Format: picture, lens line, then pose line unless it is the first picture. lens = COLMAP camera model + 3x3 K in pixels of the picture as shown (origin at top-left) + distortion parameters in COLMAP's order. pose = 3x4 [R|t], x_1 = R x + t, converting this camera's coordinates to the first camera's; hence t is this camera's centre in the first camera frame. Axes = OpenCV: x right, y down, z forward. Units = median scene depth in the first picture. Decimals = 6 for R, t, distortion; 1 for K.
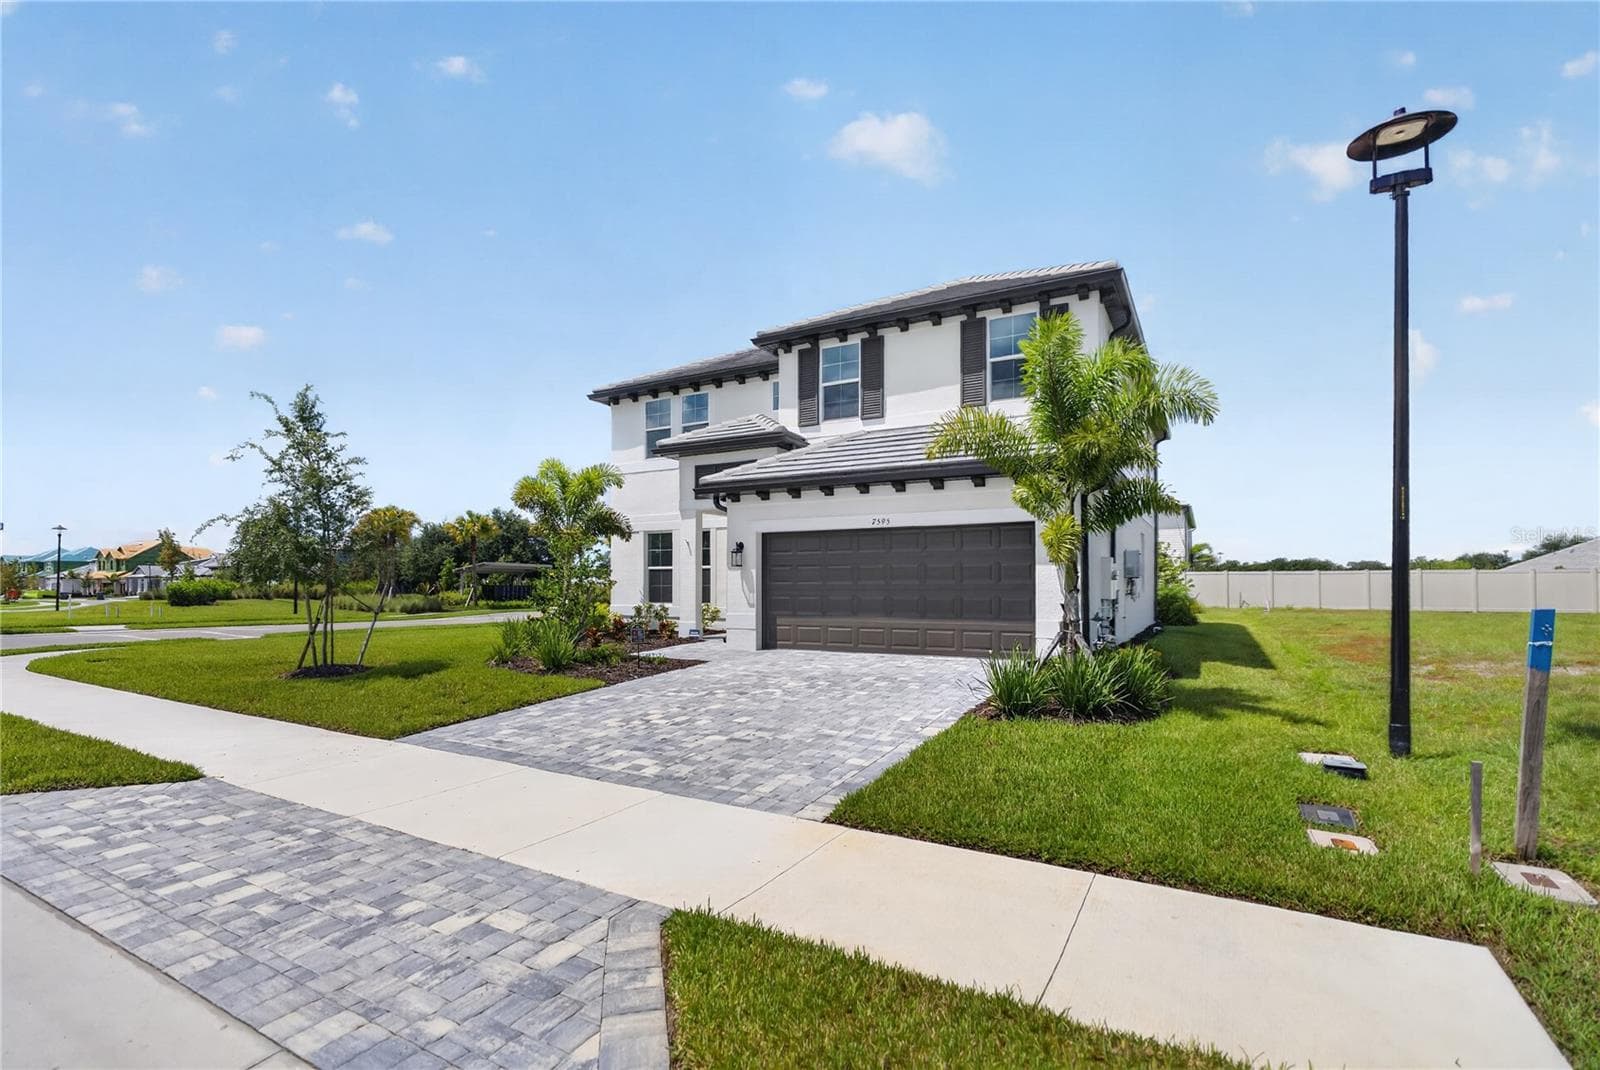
lens RADIAL K [[746.4, 0, 790.7], [0, 746.4, 579.9], [0, 0, 1]] dist [-0.002906, -0.000442]
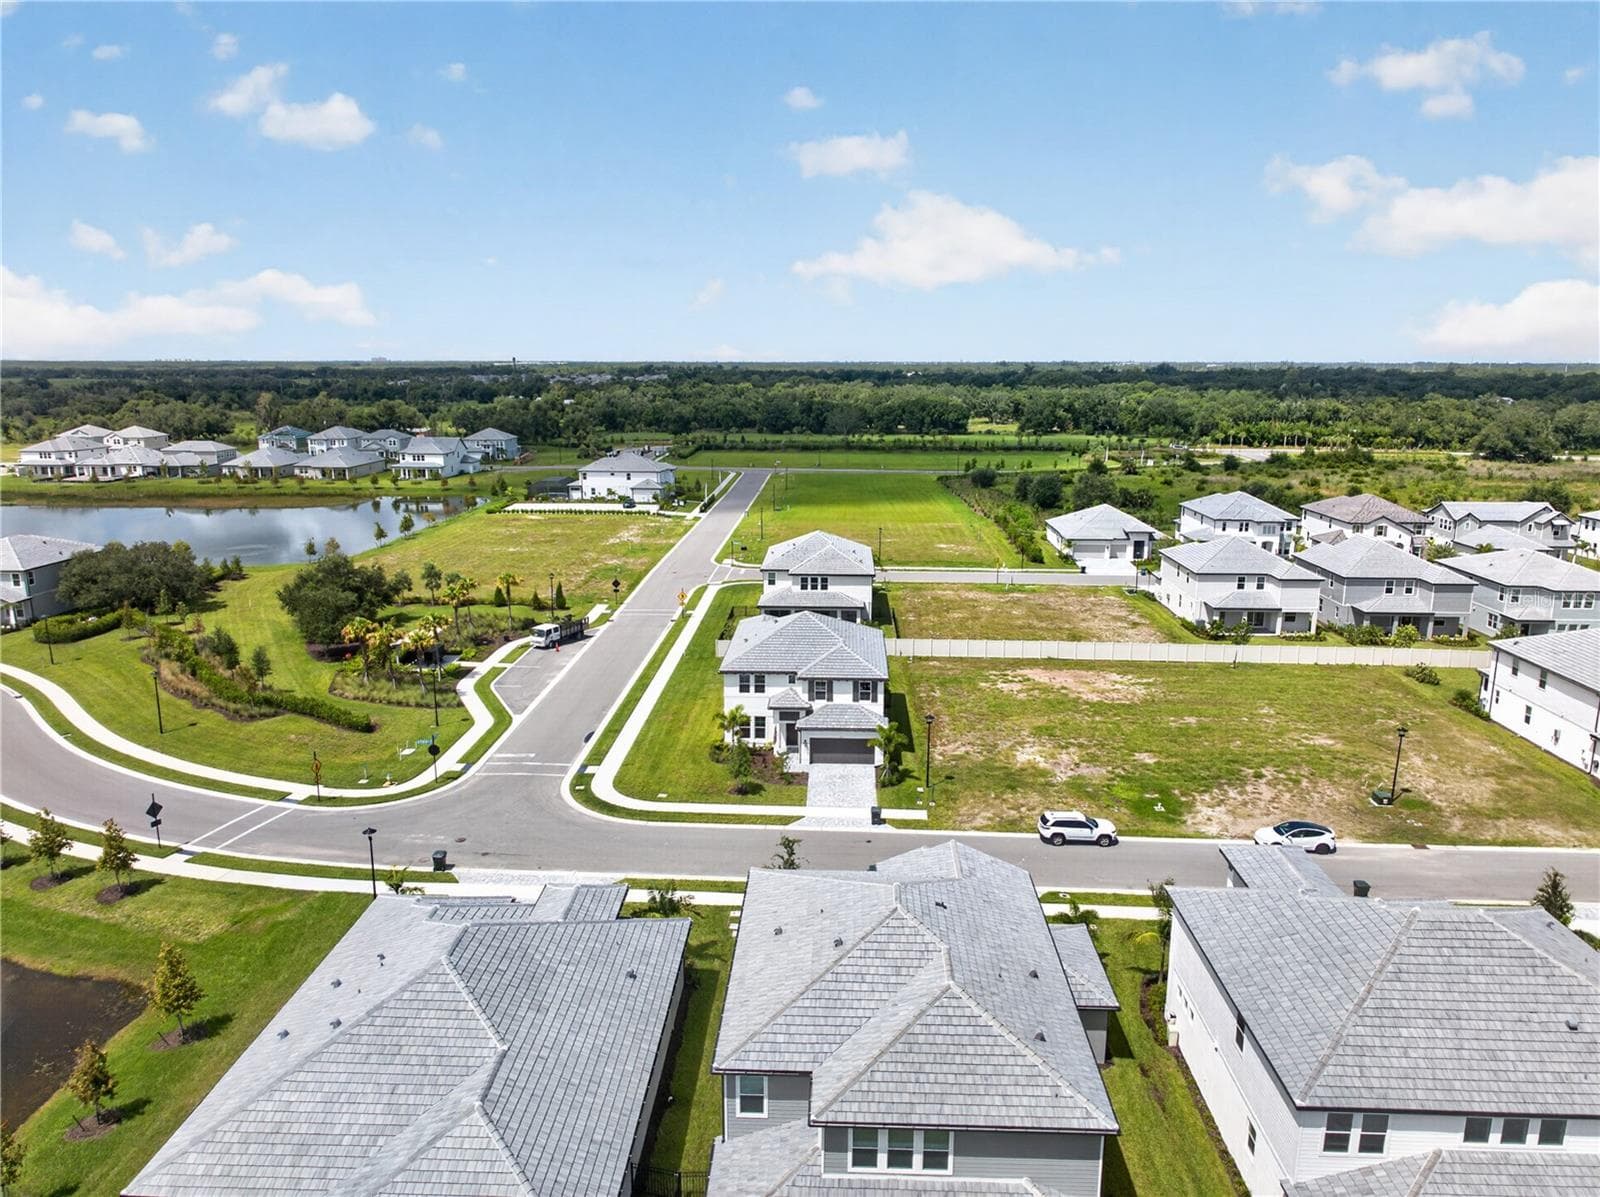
lens RADIAL K [[1099.2, 0, 800.0], [0, 1099.2, 598.5], [0, 0, 1]] dist [-0.003001, -0.002891]
pose [[0.890003, -0.098221, 0.445250, -2.707107], [-0.005075, 0.974327, 0.225080, -2.168572], [-0.455927, -0.202582, 0.866655, -4.063071]]
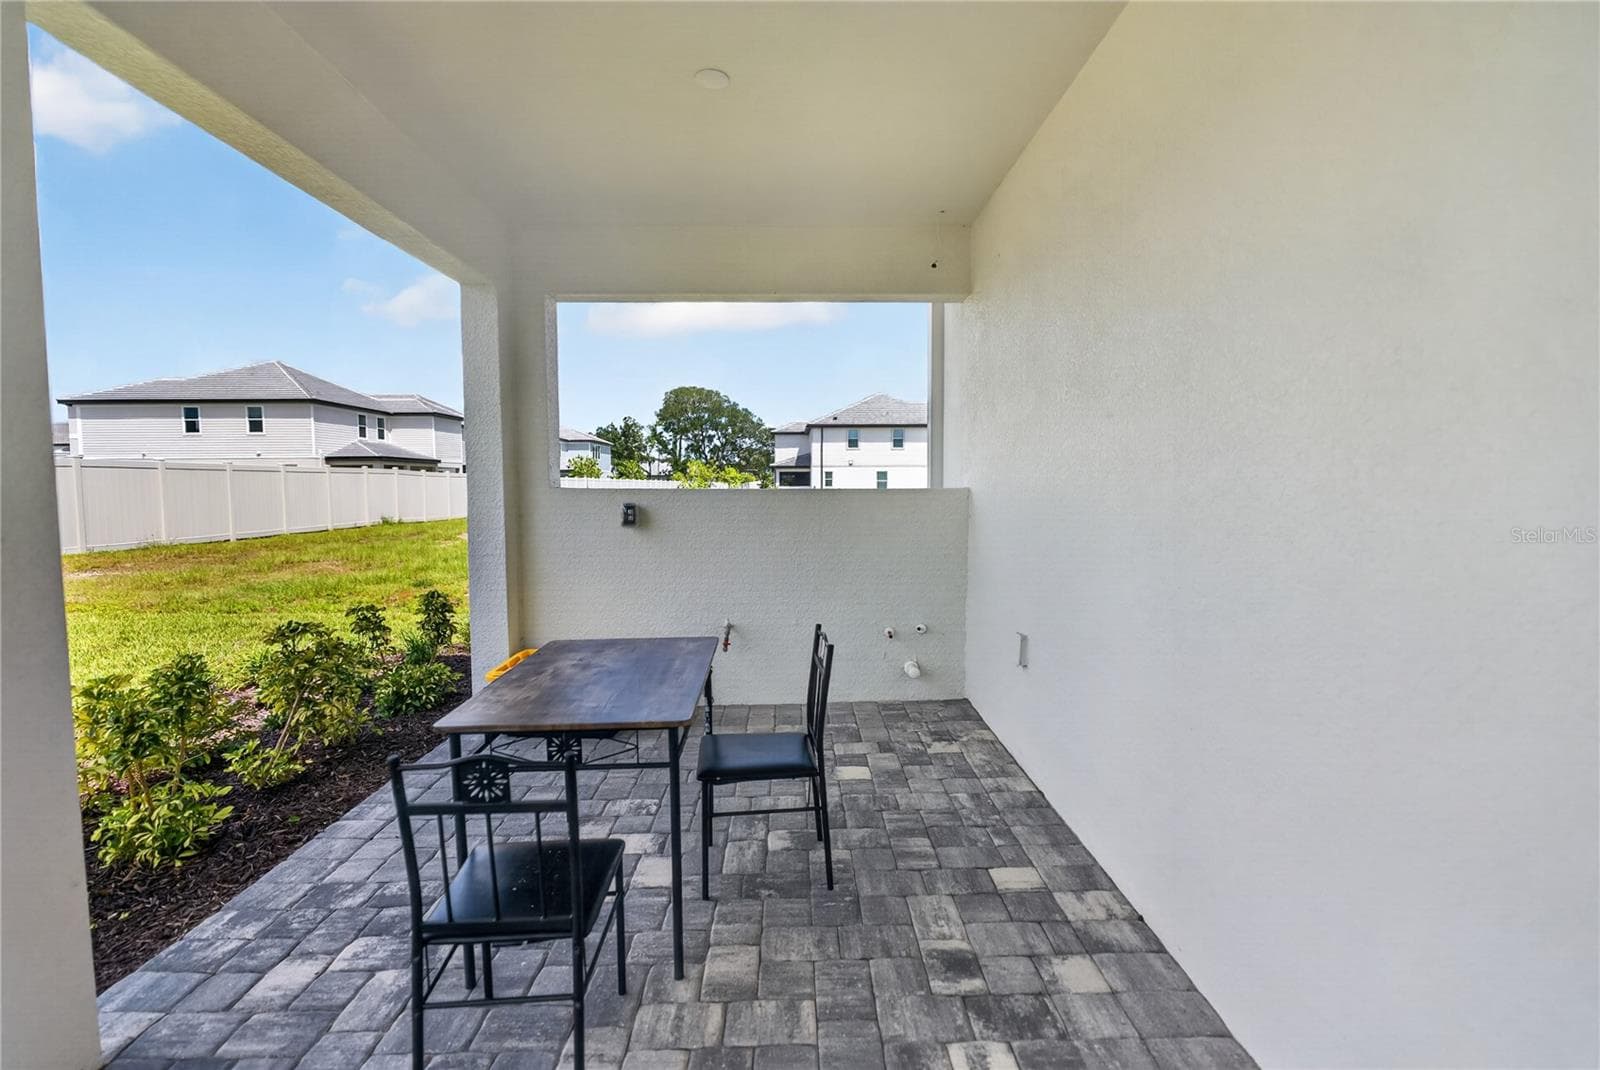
lens RADIAL K [[726.6, 0, 800.0], [0, 726.6, 535.0], [0, 0, 1]] dist [-0.003603, -0.000304]
pose [[-0.522041, -0.057646, 0.850970, 0.550608], [-0.002536, 0.997814, 0.066038, 0.007457], [-0.852917, 0.032316, -0.521046, 2.194684]]
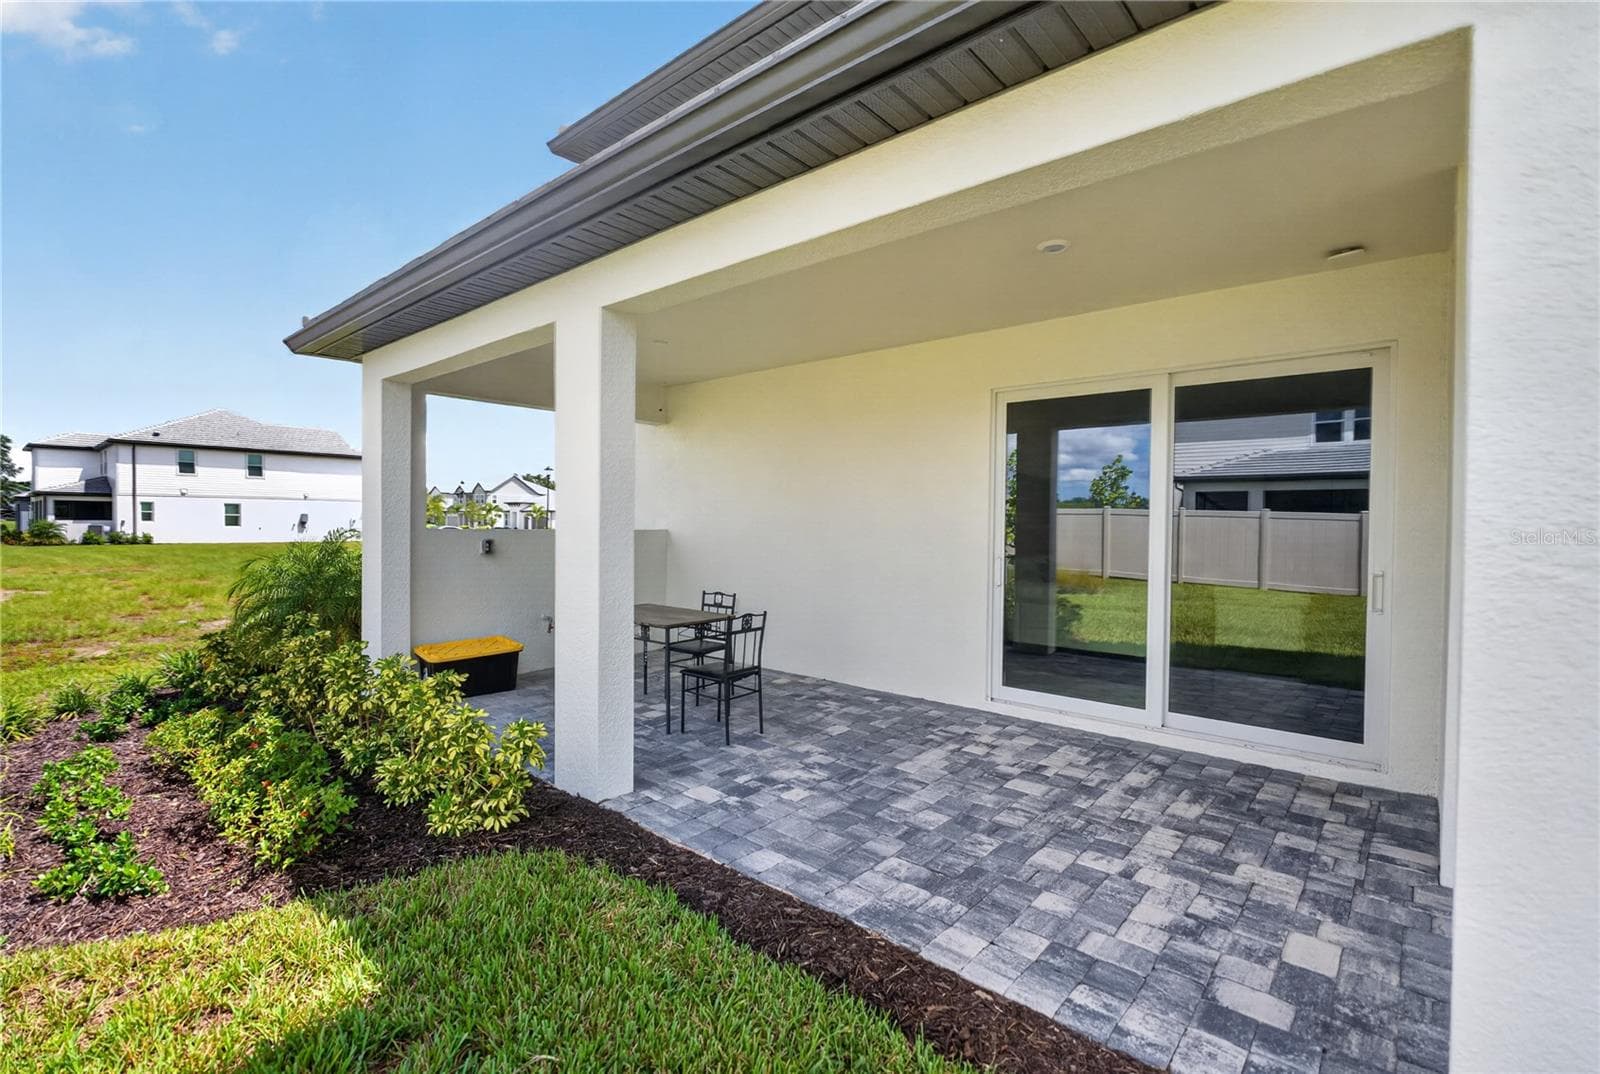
lens RADIAL K [[729.9, 0, 800.0], [0, 729.9, 537.0], [0, 0, 1]] dist [-0.003296, -0.000058]
pose [[-0.981698, -0.012091, 0.190061, 0.570572], [-0.009922, 0.999874, 0.012361, 0.005274], [-0.190187, 0.010249, -0.981694, 2.503956]]
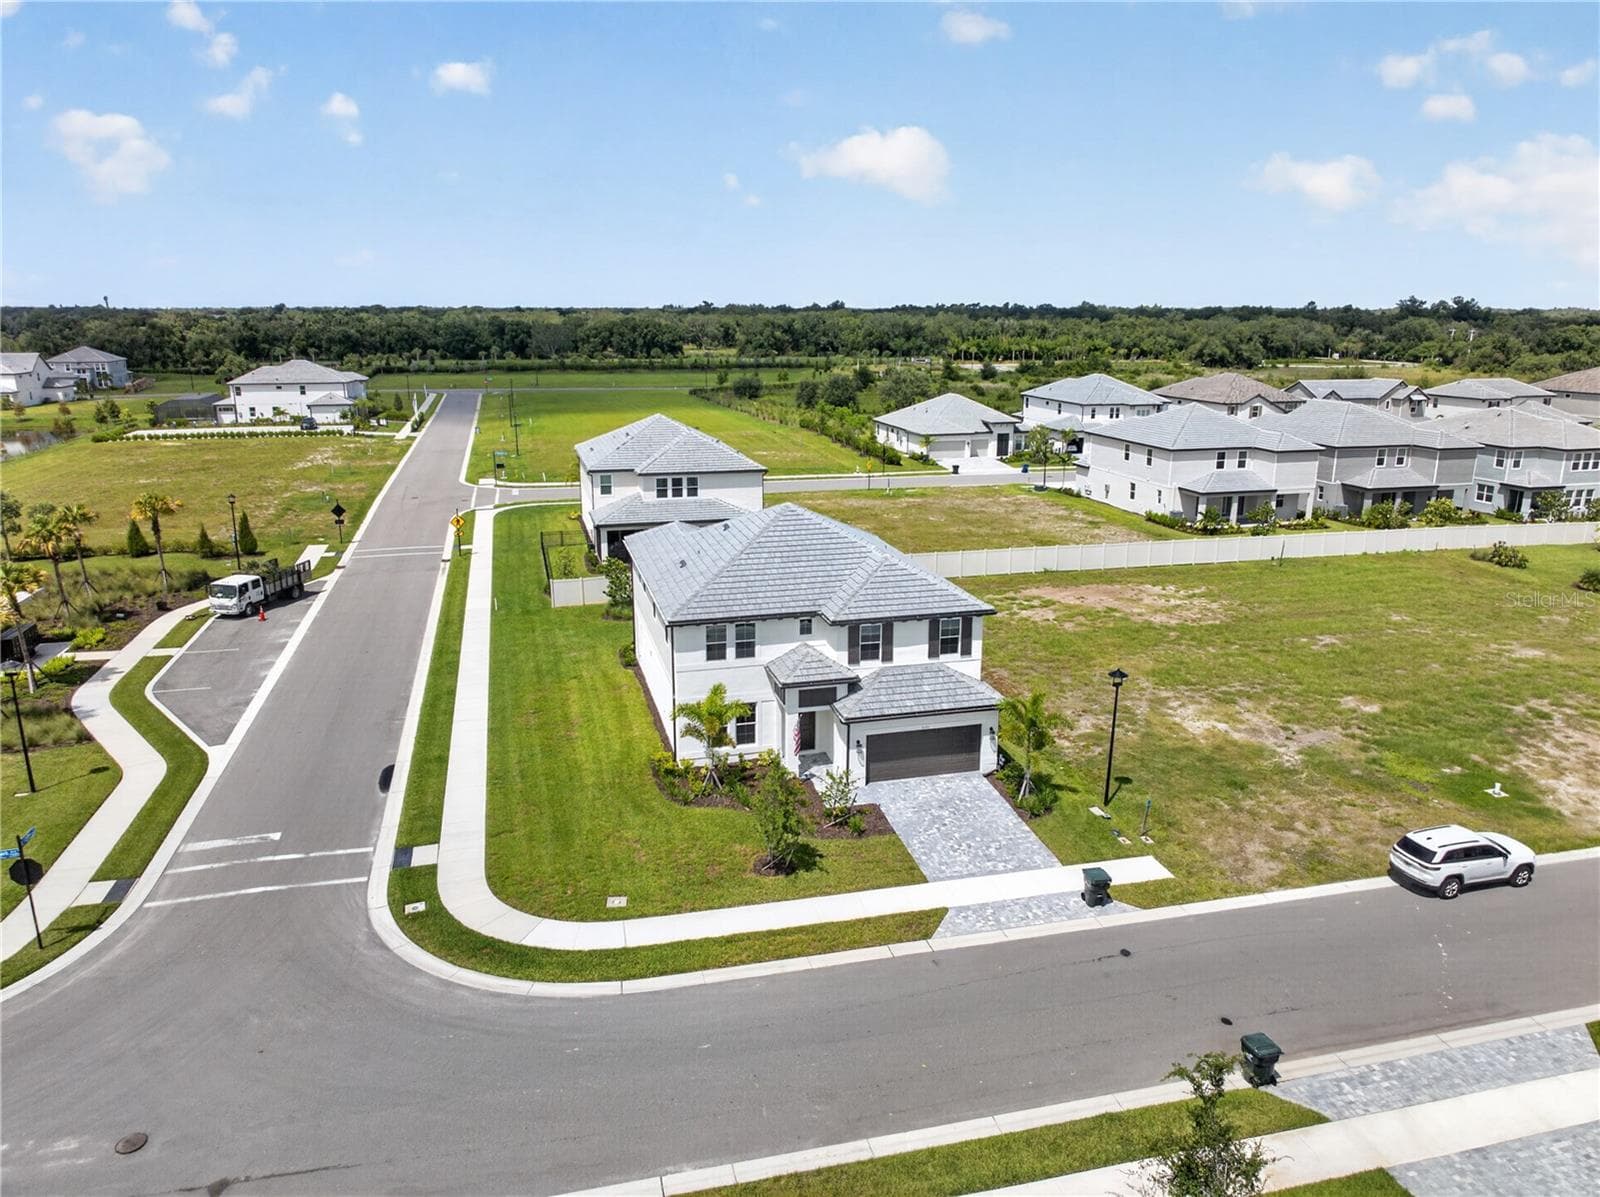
lens RADIAL K [[1099.2, 0, 800.0], [0, 1099.2, 598.5], [0, 0, 1]] dist [-0.003001, -0.002891]
pose [[0.715044, -0.180681, 0.675327, -2.212510], [-0.008005, 0.963844, 0.266348, -1.264486], [-0.699034, -0.195856, 0.687744, -0.940911]]
